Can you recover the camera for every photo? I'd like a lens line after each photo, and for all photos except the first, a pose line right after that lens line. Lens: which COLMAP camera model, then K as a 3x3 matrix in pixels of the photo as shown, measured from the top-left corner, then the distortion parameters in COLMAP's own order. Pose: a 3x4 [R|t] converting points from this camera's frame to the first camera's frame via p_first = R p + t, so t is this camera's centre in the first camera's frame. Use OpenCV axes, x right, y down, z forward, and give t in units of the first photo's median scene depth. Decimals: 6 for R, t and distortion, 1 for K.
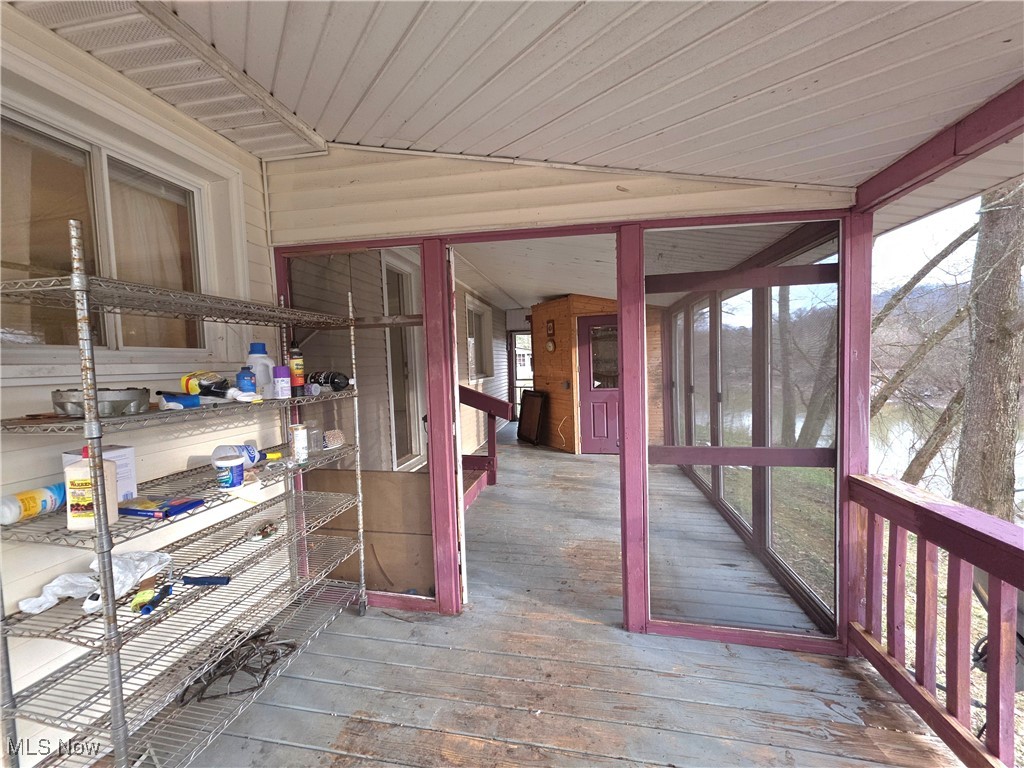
lens RADIAL K [[408.0, 0, 511.3], [0, 408.0, 384.6], [0, 0, 1]] dist [0.001753, -0.000226]
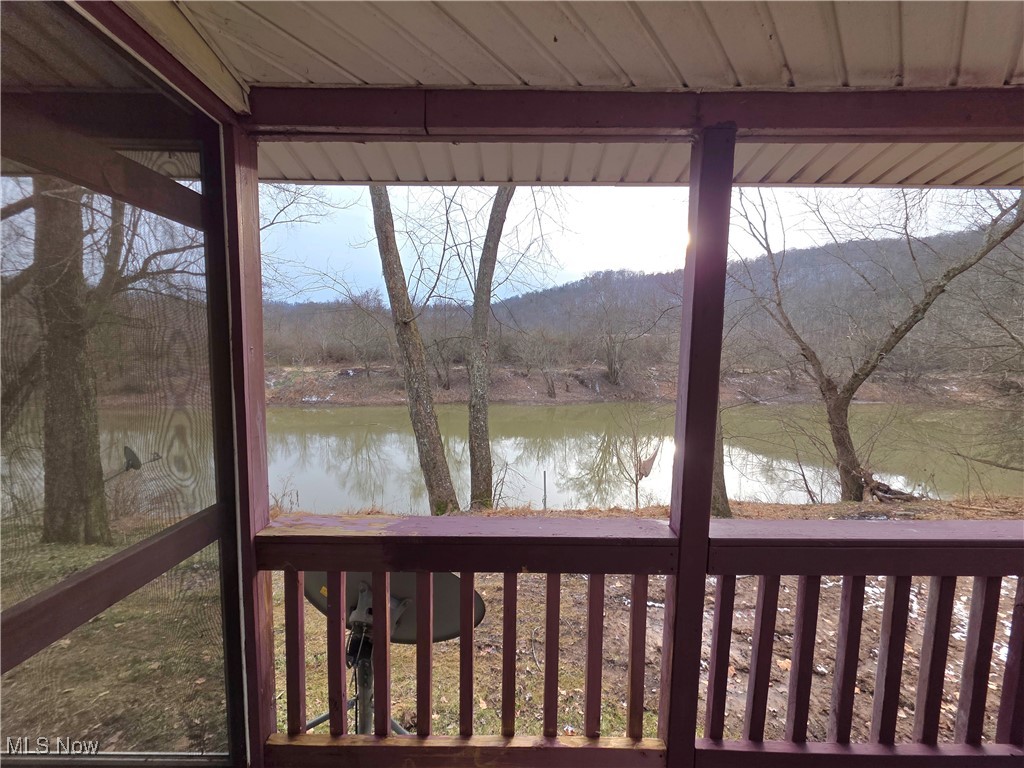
lens RADIAL K [[407.6, 0, 511.4], [0, 407.6, 383.9], [0, 0, 1]] dist [0.001499, 0.000138]
pose [[-0.185860, -0.055616, 0.981001, 0.121059], [0.046487, 0.996781, 0.065318, -0.045874], [-0.981476, 0.057743, -0.182676, 0.713184]]
